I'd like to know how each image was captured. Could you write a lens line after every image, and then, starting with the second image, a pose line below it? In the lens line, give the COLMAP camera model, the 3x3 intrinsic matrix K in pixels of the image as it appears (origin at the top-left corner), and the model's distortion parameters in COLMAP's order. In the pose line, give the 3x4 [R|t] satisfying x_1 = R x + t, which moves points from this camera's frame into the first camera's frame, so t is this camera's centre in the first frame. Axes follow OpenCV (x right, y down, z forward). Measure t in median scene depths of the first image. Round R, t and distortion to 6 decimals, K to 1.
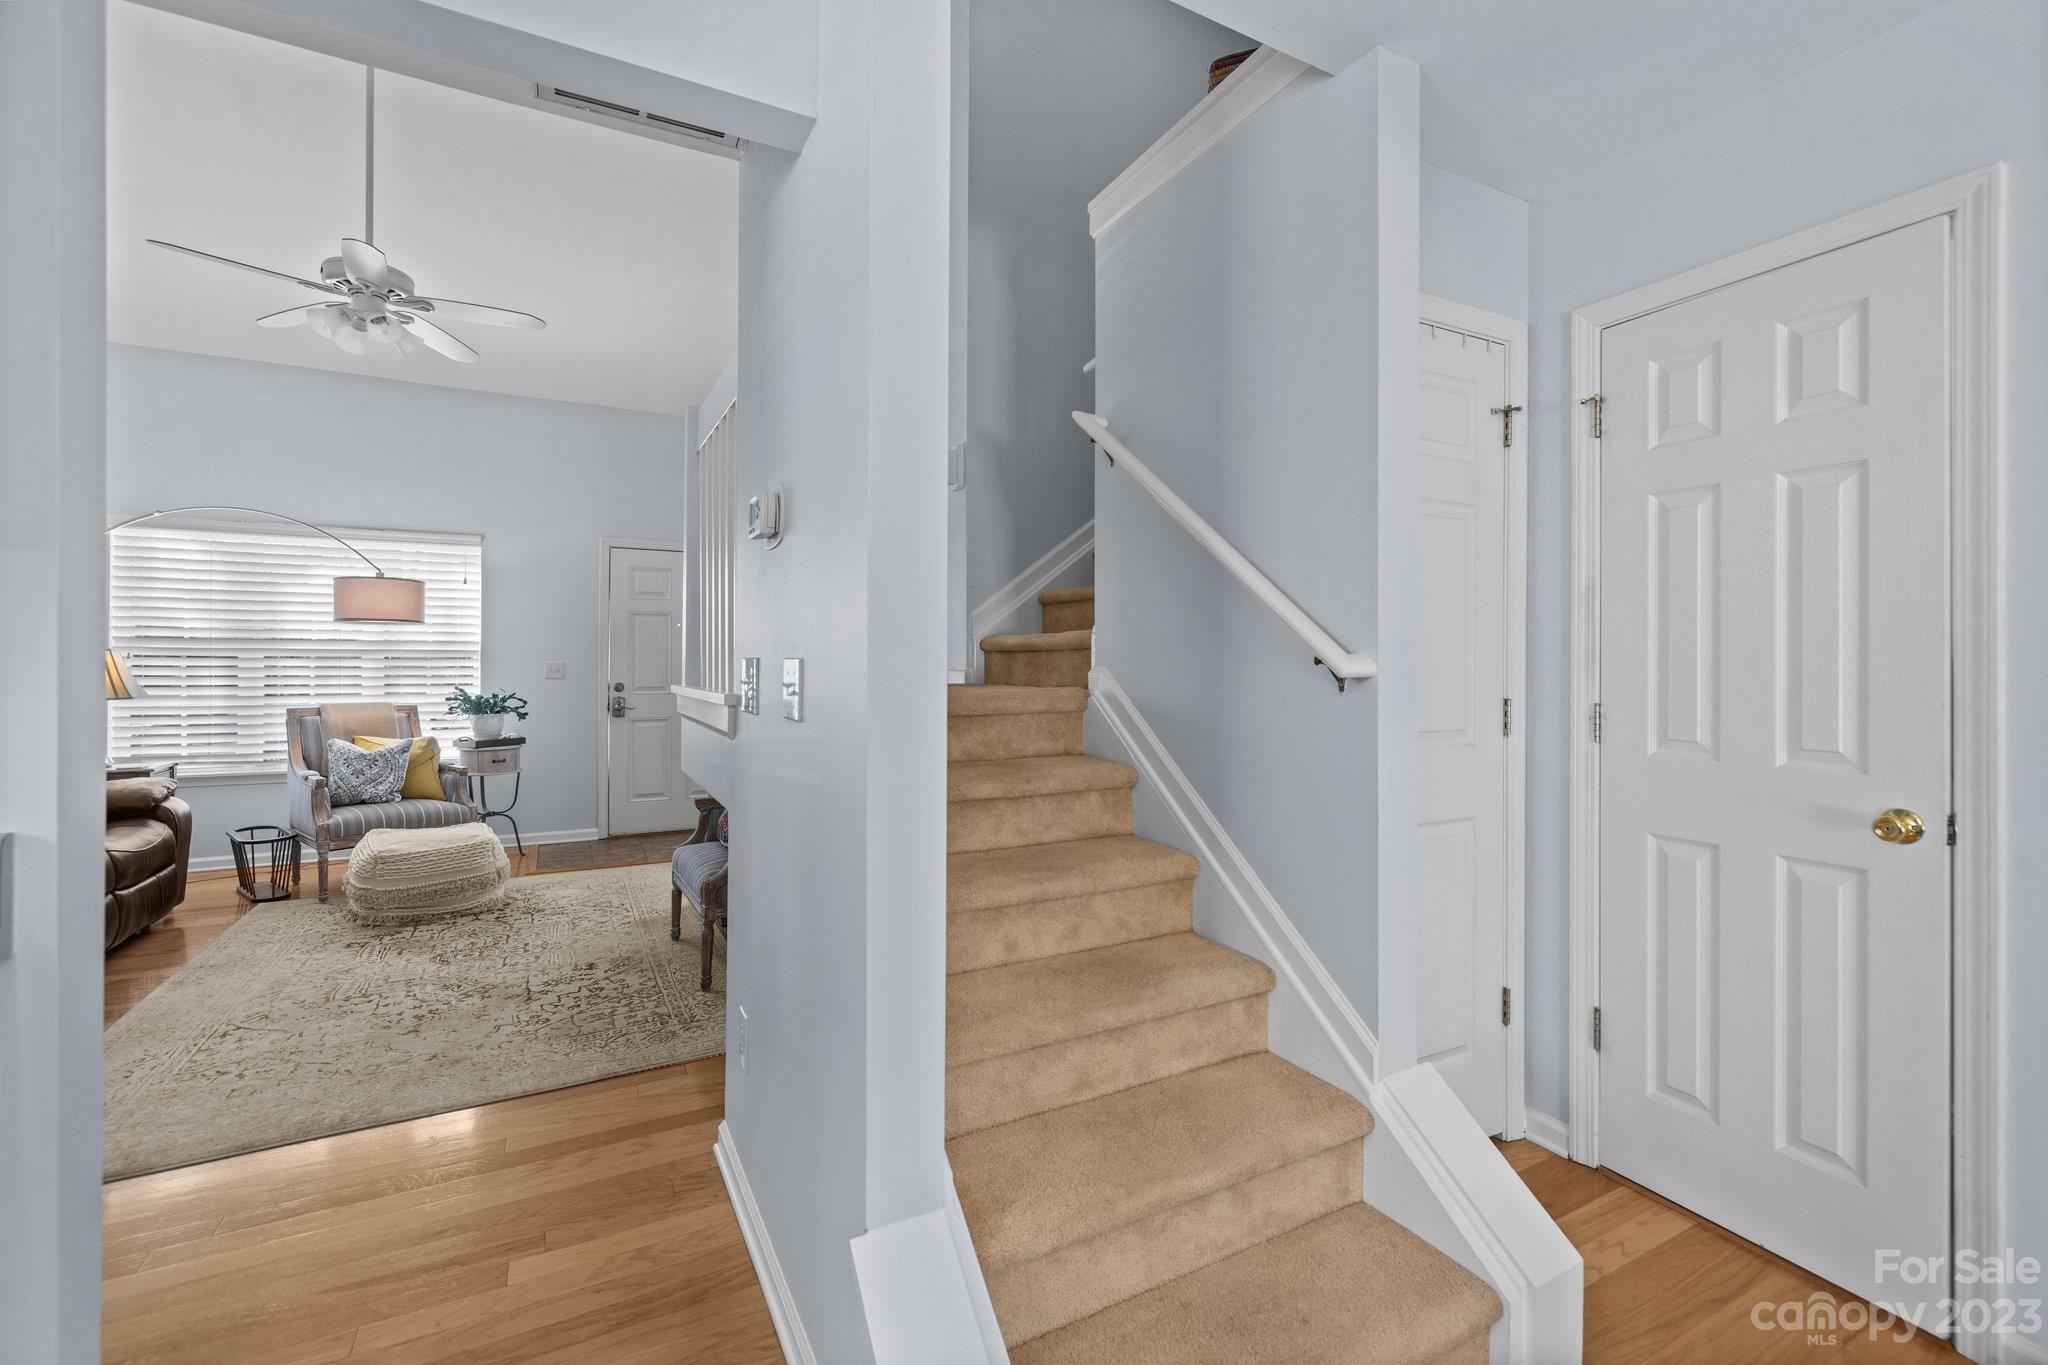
lens RADIAL K [[863.4, 0, 1023.8], [0, 863.4, 660.8], [0, 0, 1]] dist [0.000623, -0.001223]
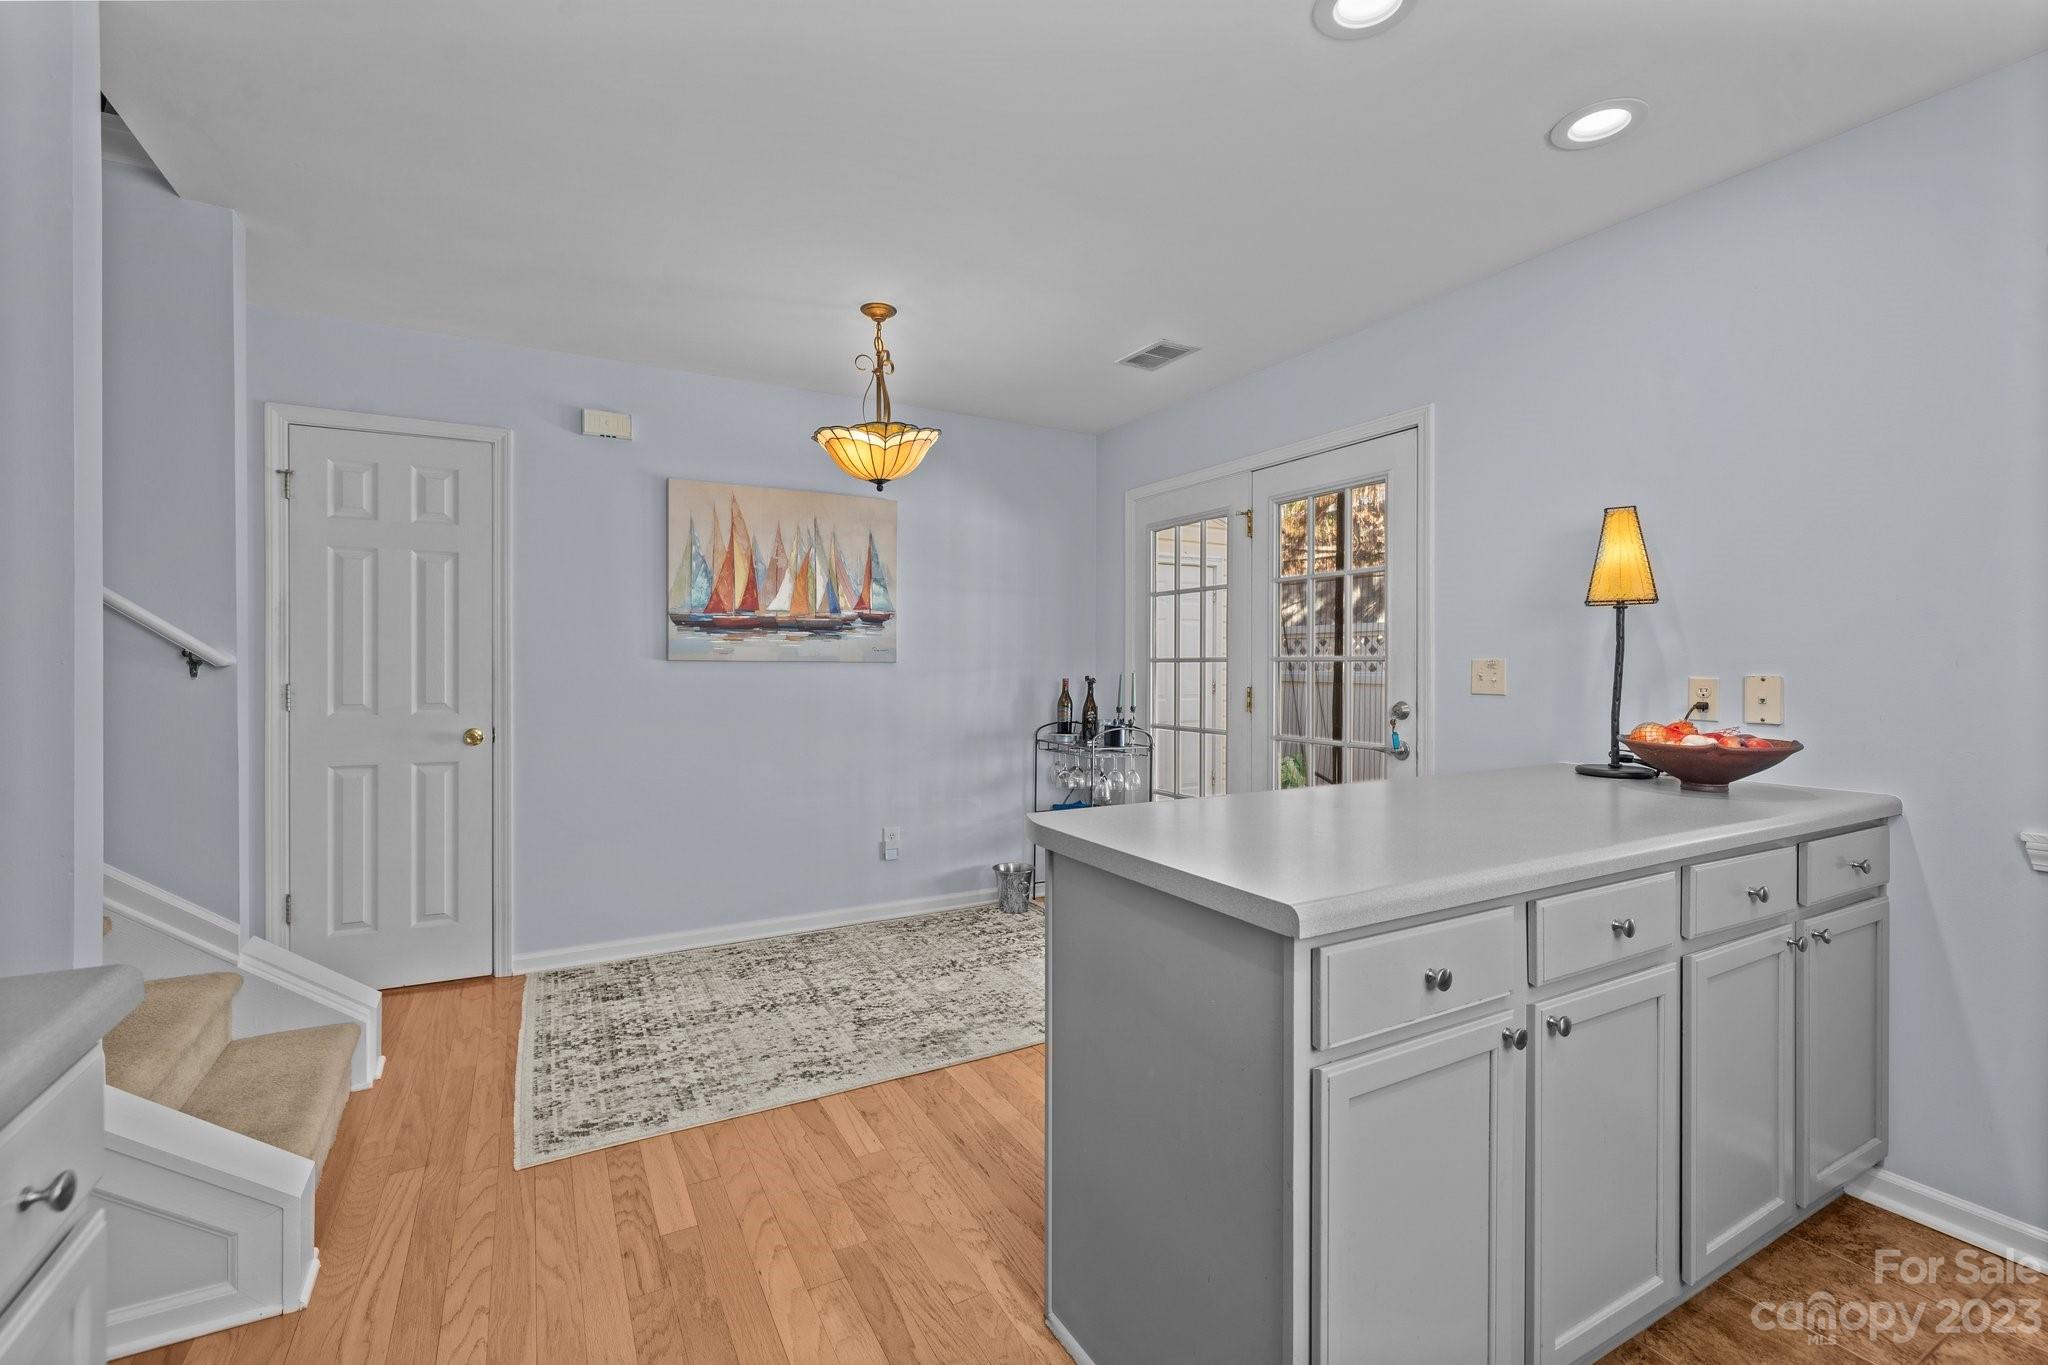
lens RADIAL K [[863.4, 0, 1013.7], [0, 863.4, 678.6], [0, 0, 1]] dist [0.000623, -0.001223]
pose [[-0.021913, -0.018479, 0.999589, -0.511590], [-0.006832, 0.999809, 0.018334, 0.003861], [-0.999737, -0.006428, -0.022035, -0.112392]]
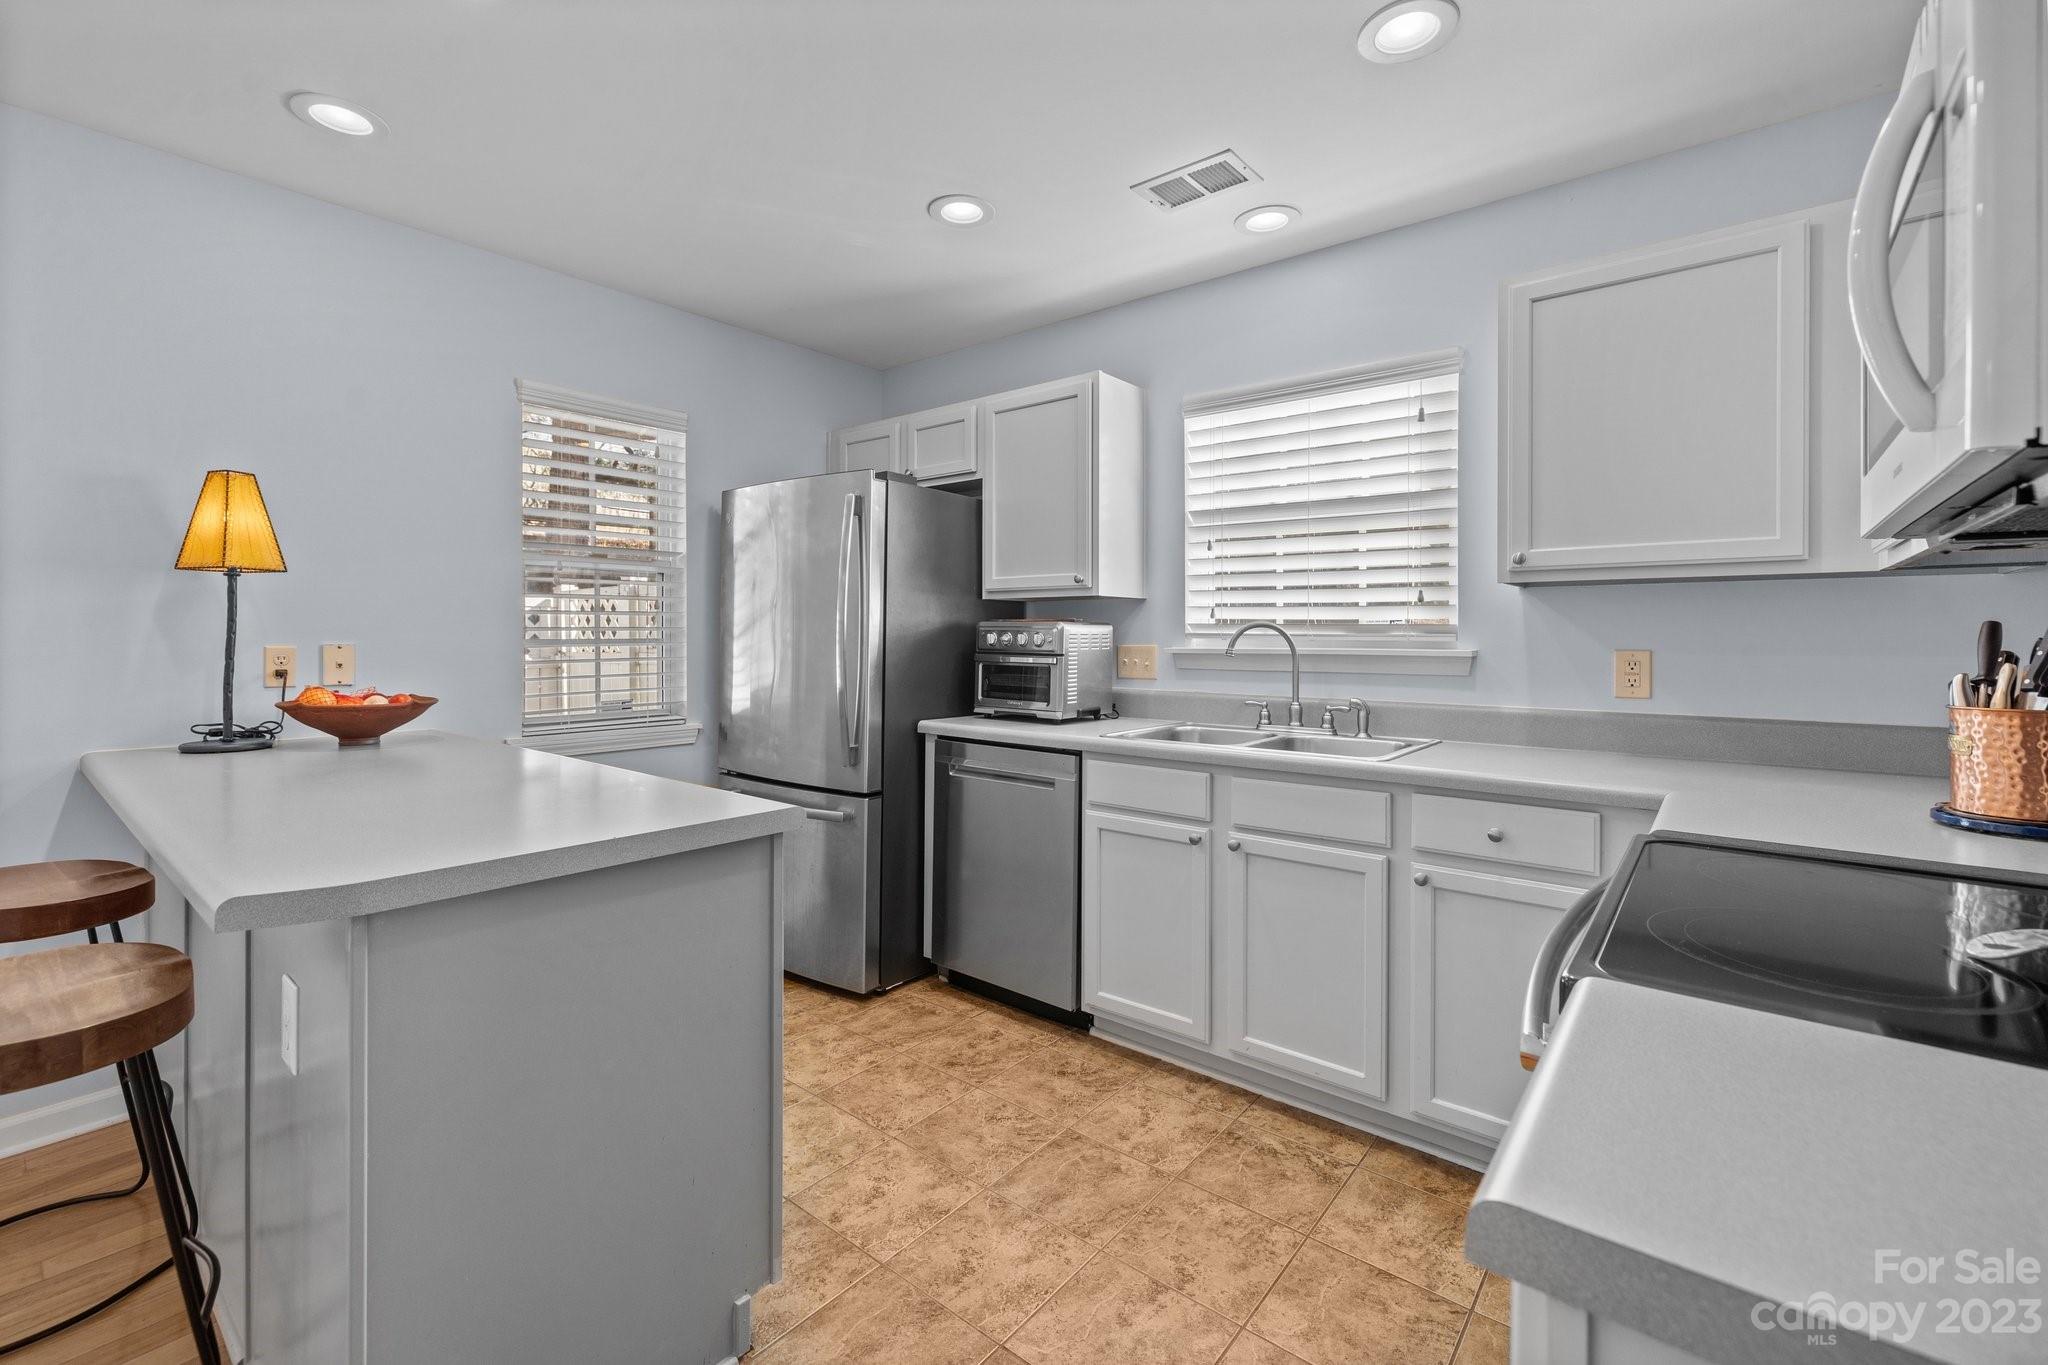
lens RADIAL K [[863.4, 0, 1027.7], [0, 863.4, 647.7], [0, 0, 1]] dist [0.000623, -0.001223]
pose [[-0.923741, -0.005546, -0.382978, -0.146692], [-0.008269, 0.999951, 0.005465, 0.004001], [0.382928, 0.008215, -0.923741, 0.233724]]
